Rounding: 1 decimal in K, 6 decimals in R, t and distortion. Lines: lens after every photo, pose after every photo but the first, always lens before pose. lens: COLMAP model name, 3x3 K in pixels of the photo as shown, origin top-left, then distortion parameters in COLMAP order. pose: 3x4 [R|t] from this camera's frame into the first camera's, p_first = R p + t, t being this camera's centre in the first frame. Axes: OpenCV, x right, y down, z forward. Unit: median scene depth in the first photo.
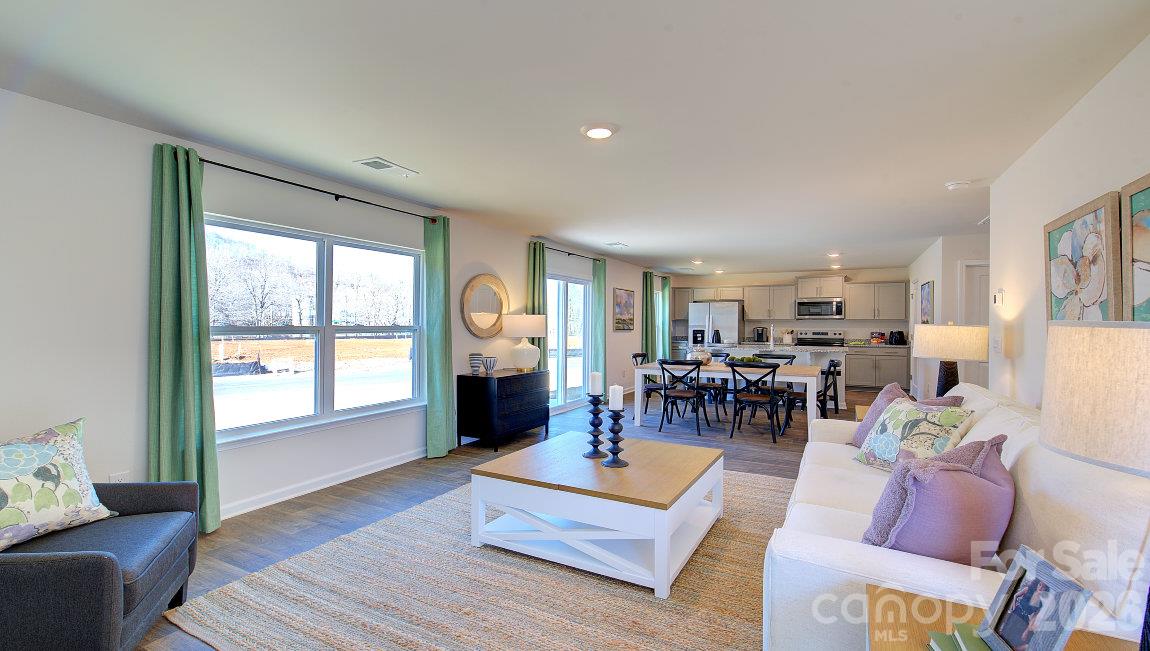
lens RADIAL K [[502.1, 0, 574.0], [0, 502.1, 322.4], [0, 0, 1]] dist [0.003192, 0.000987]
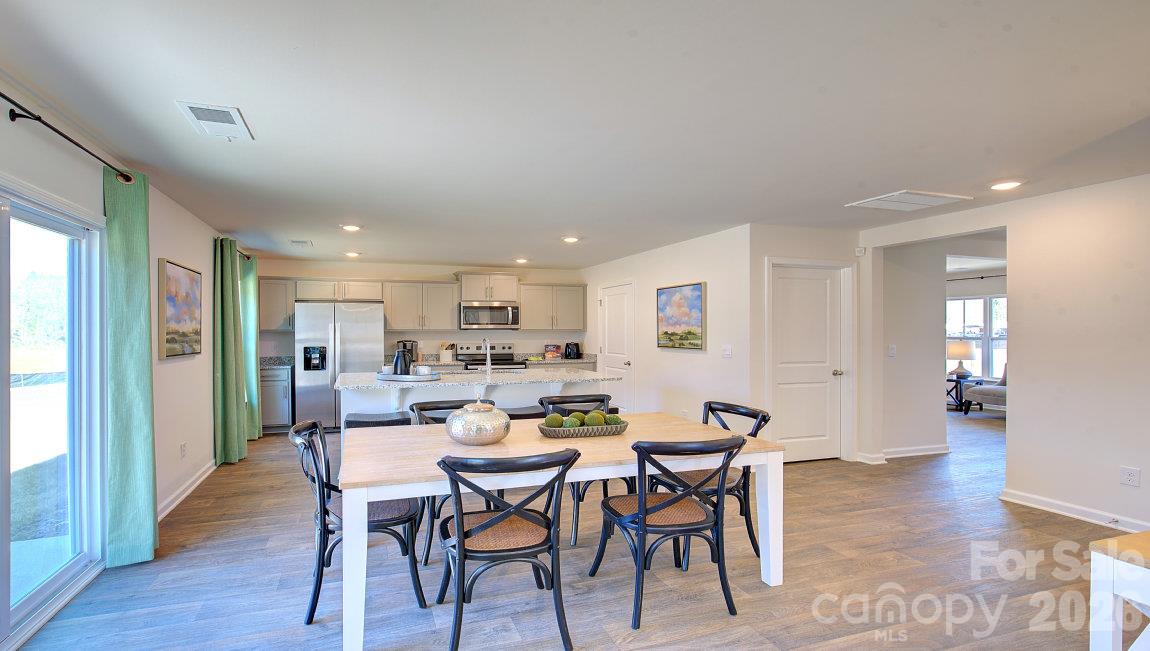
lens RADIAL K [[502.1, 0, 573.9], [0, 502.1, 335.6], [0, 0, 1]] dist [0.003192, 0.000987]
pose [[0.642334, -0.014479, 0.766288, -0.020044], [0.005329, 0.999882, 0.014426, -0.006921], [-0.766407, -0.005183, 0.642335, 0.401078]]
